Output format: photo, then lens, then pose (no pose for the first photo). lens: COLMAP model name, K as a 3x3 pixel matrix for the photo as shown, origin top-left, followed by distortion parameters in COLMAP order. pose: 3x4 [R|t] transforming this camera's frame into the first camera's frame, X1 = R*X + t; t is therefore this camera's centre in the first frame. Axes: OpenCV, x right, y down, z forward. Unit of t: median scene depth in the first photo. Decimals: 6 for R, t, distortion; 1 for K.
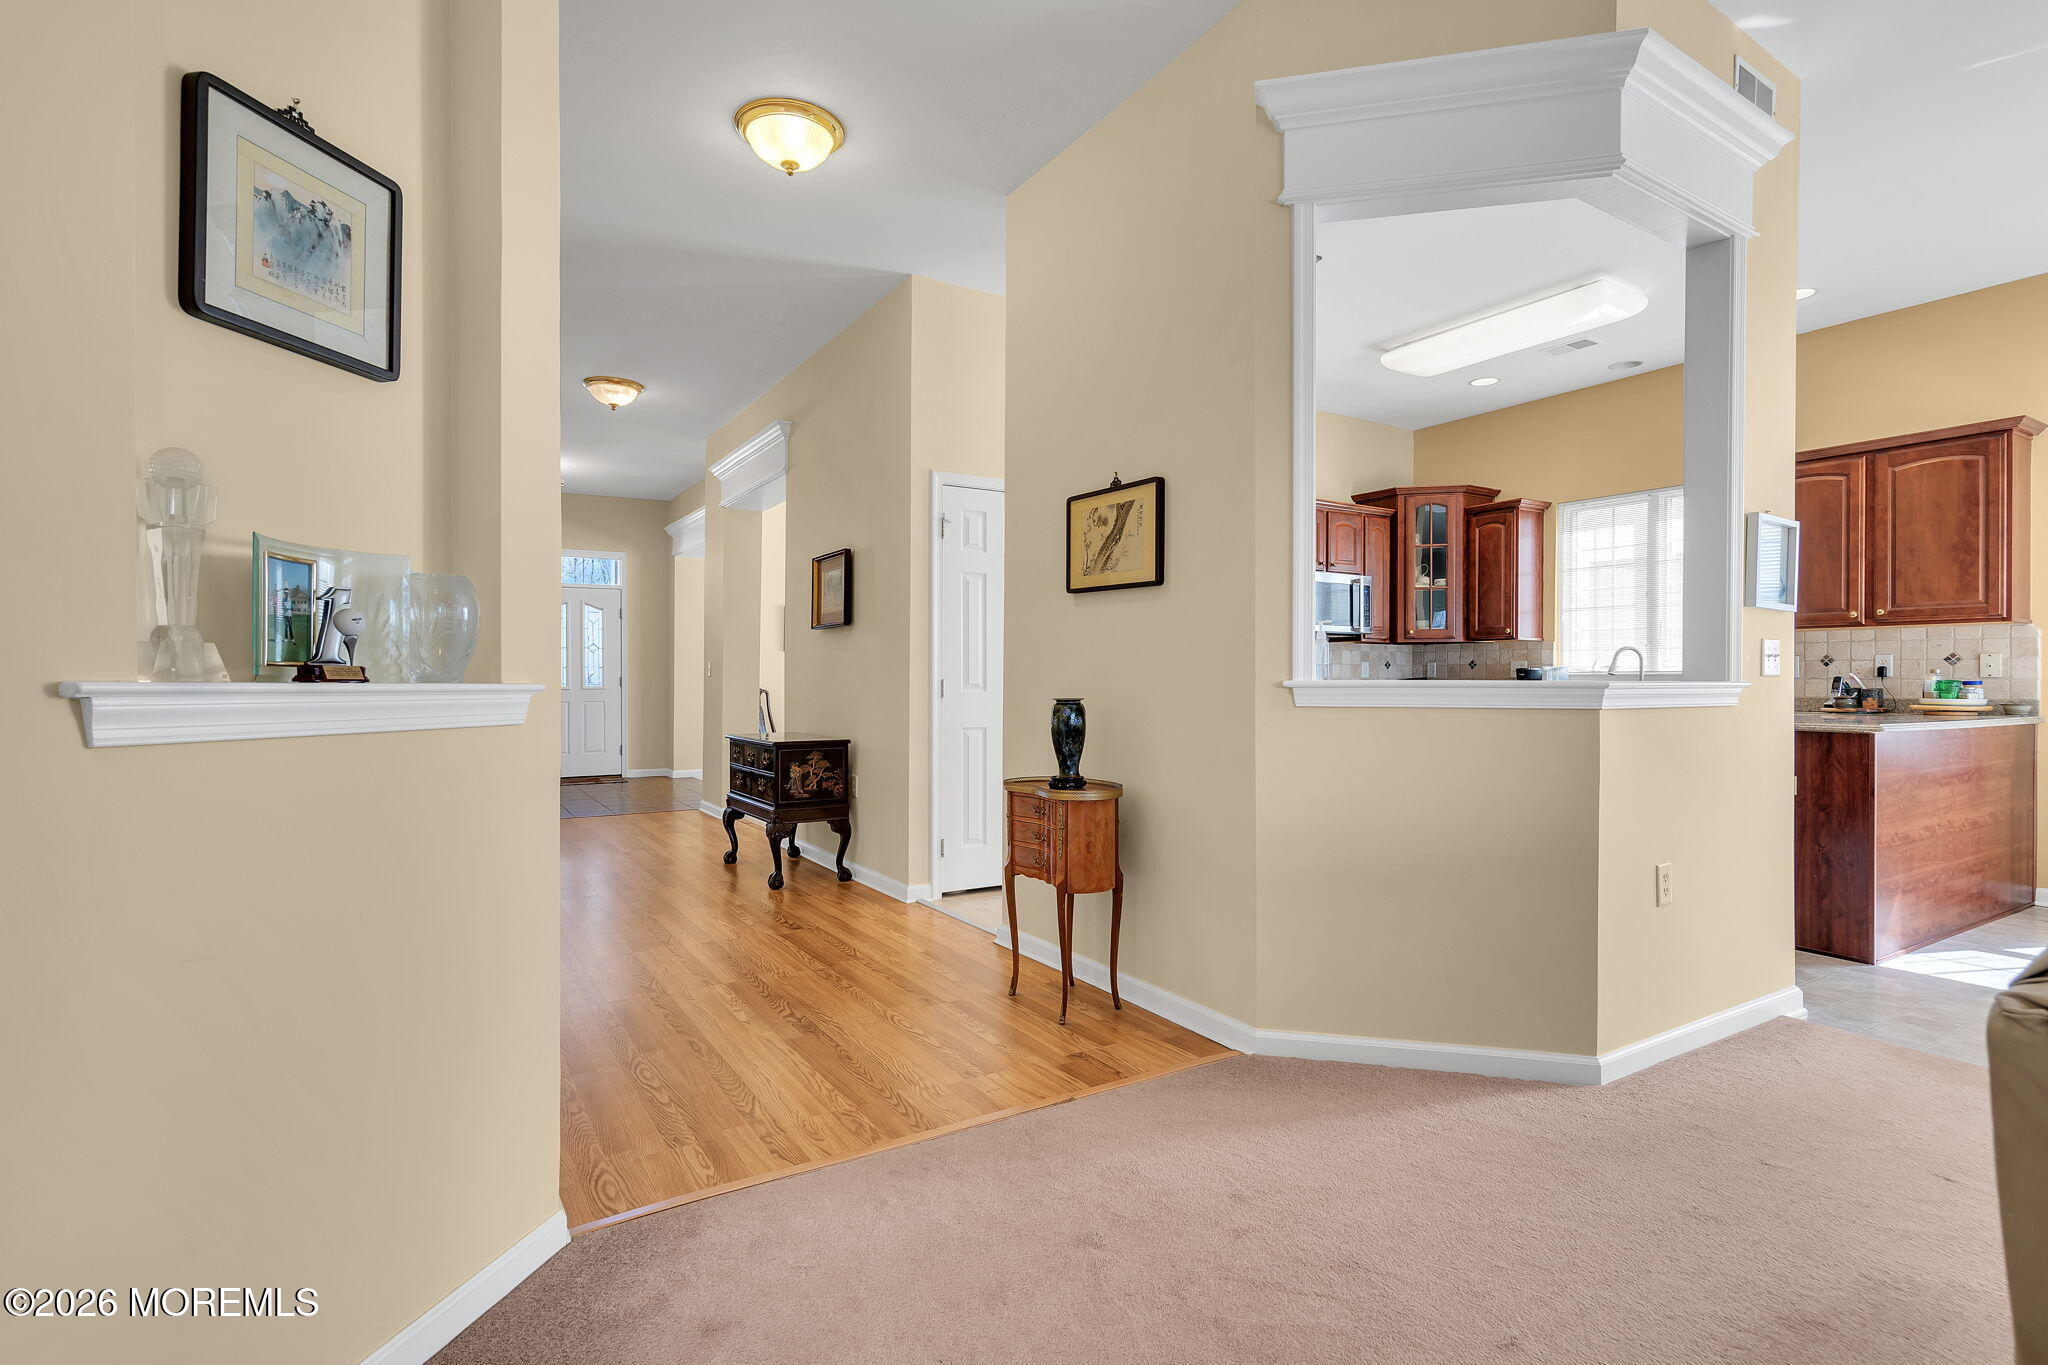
lens RADIAL K [[982.4, 0, 1022.8], [0, 982.4, 683.9], [0, 0, 1]] dist [0.007975, 0.000616]
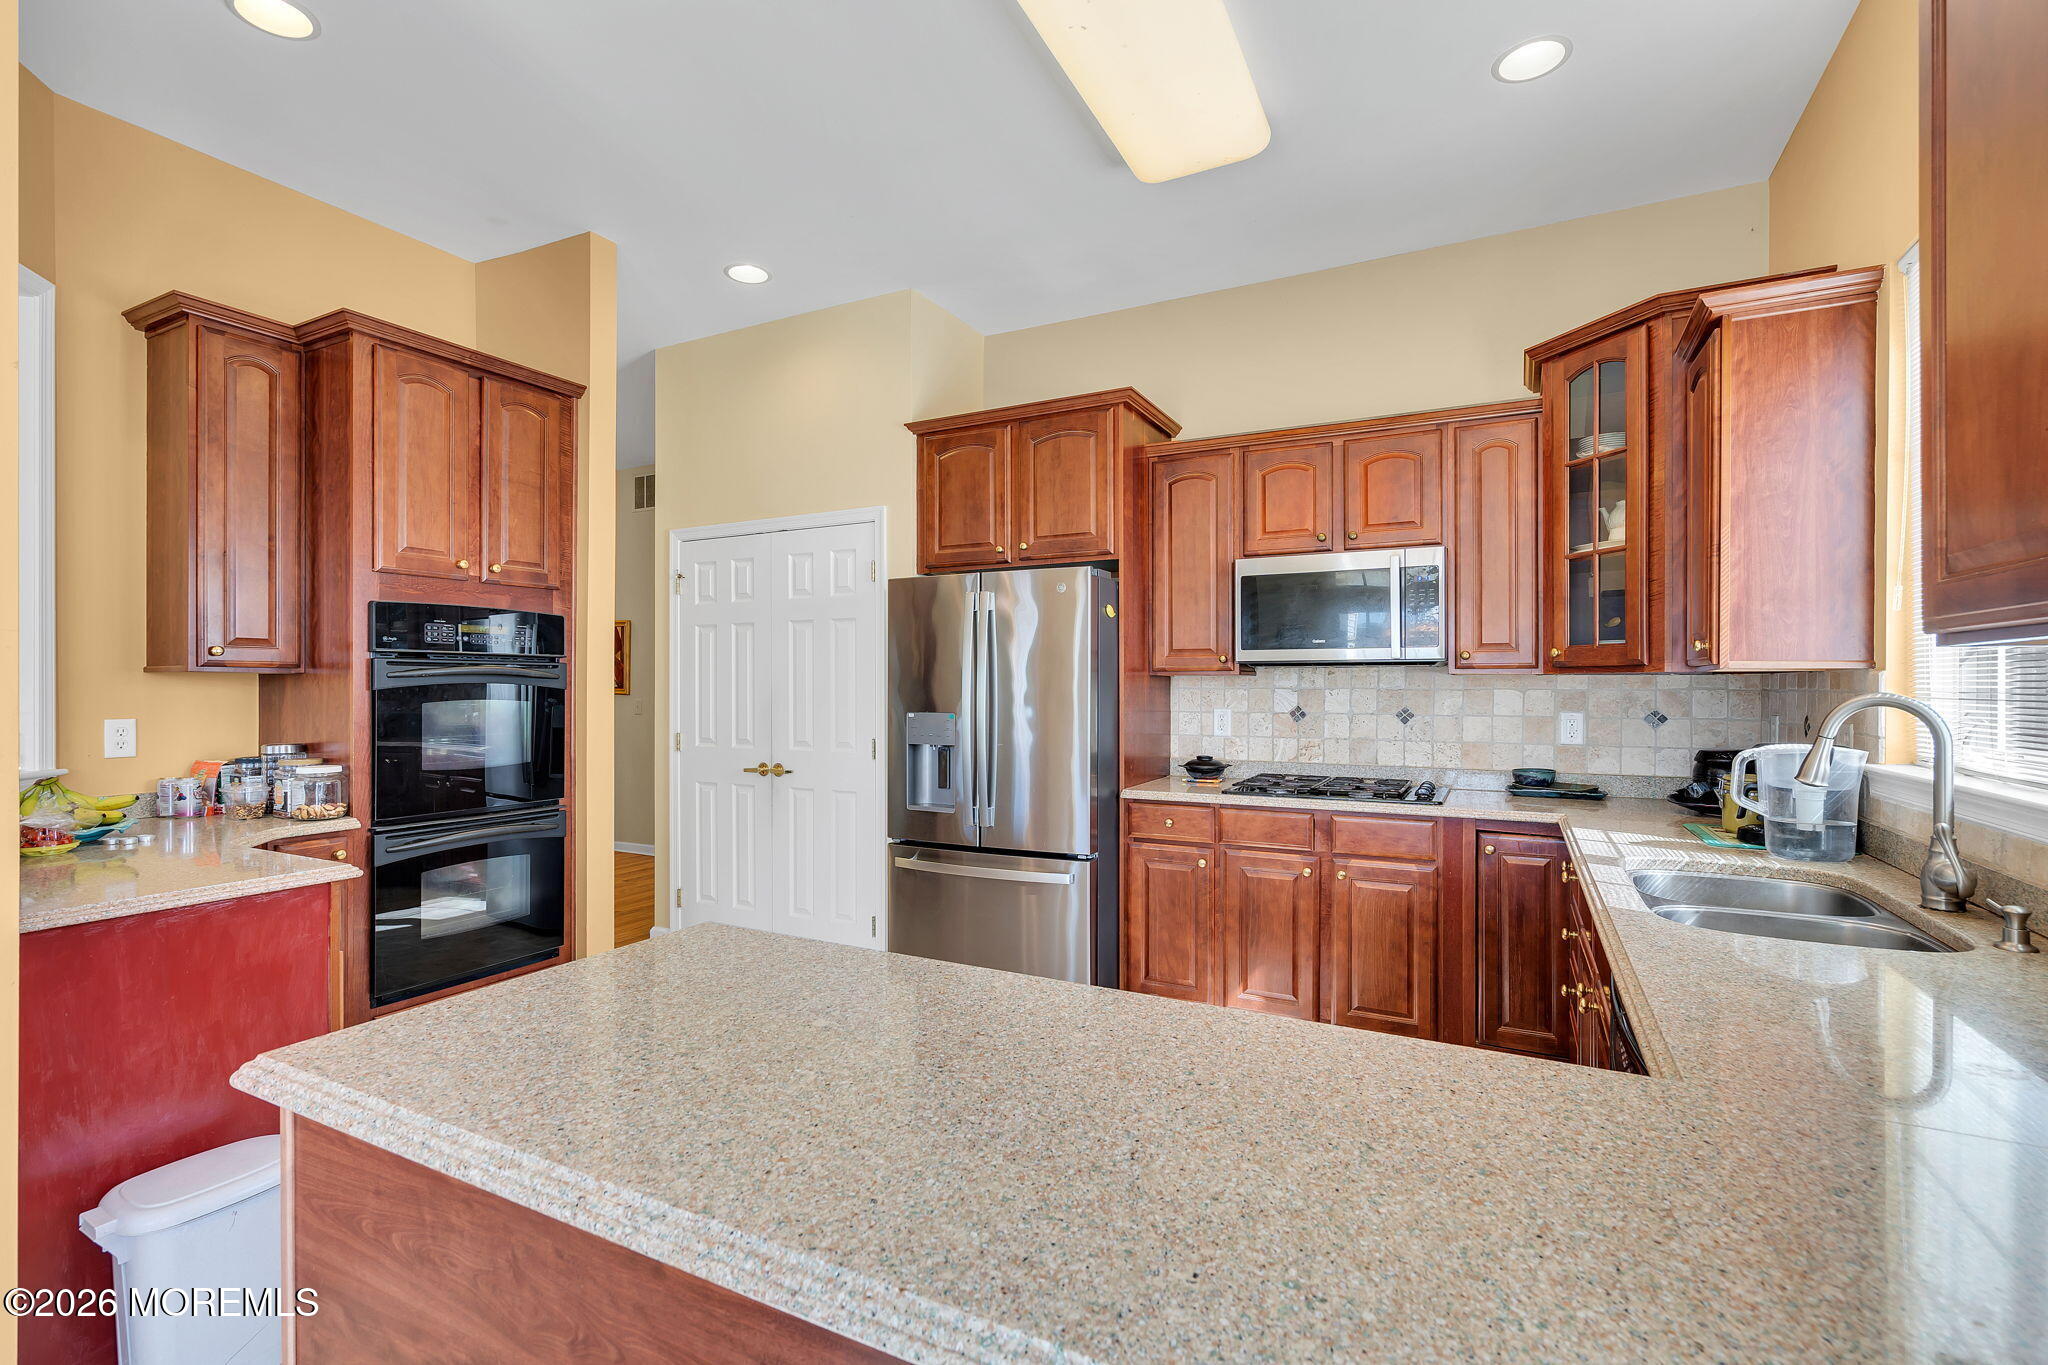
lens RADIAL K [[927.6, 0, 1026.1], [0, 927.6, 689.7], [0, 0, 1]] dist [0.001792, 0.001570]
pose [[0.519284, 0.002226, -0.854599, 0.919919], [-0.003849, 0.999993, 0.000266, -0.049115], [0.854593, 0.003151, 0.519289, 0.805095]]
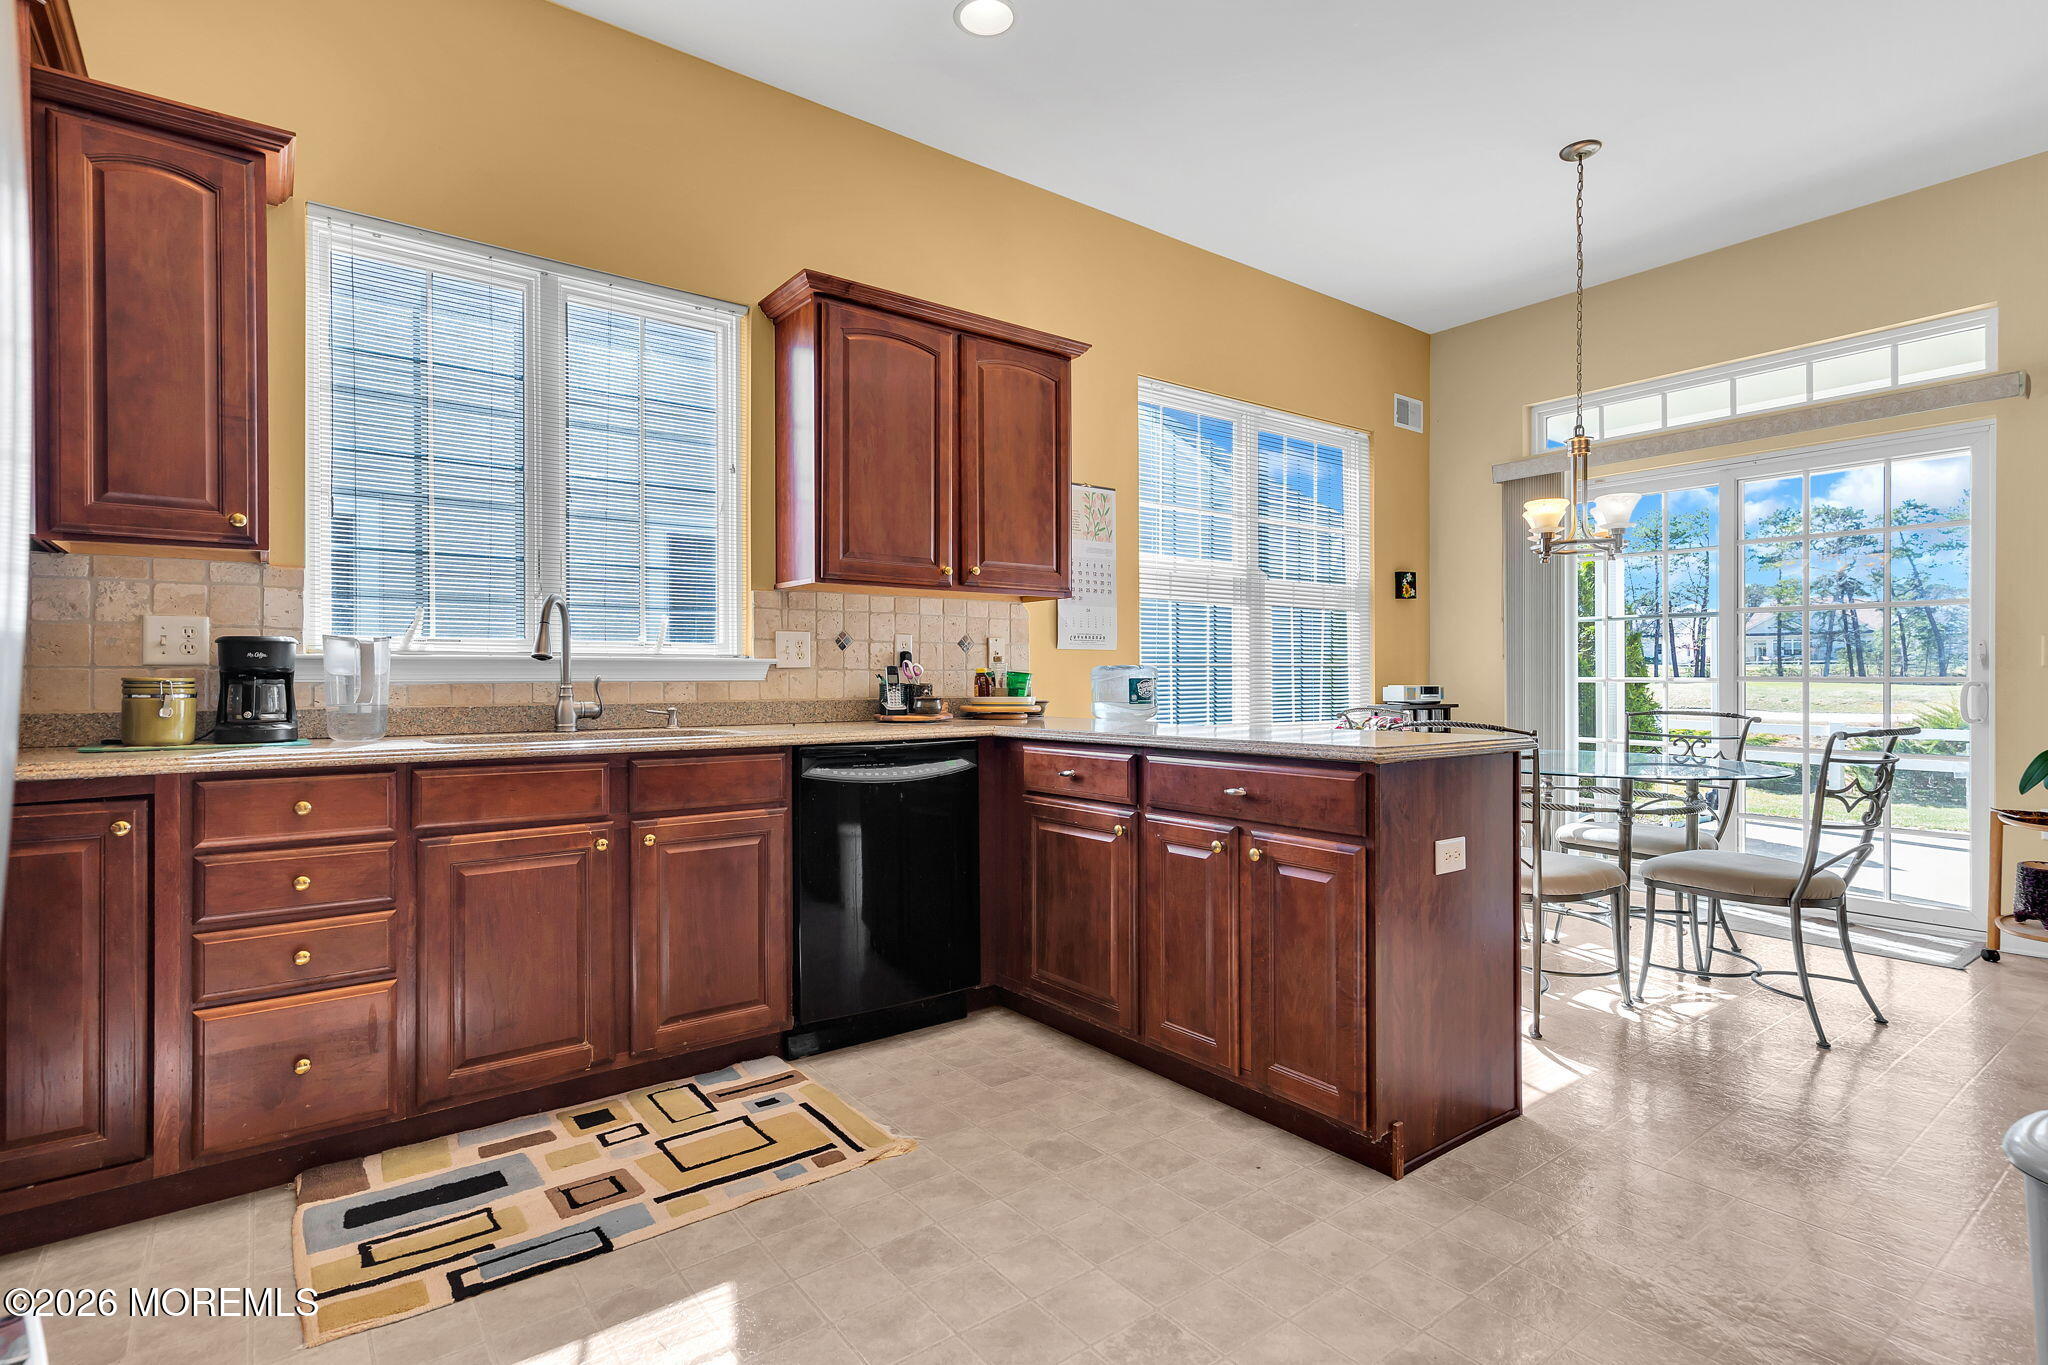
lens RADIAL K [[982.4, 0, 1017.5], [0, 982.4, 680.4], [0, 0, 1]] dist [0.007975, 0.000616]
pose [[-0.077137, -0.004334, 0.997011, 0.201590], [0.006107, 0.999970, 0.004819, -0.000771], [-0.997002, 0.006460, -0.077109, 1.057445]]
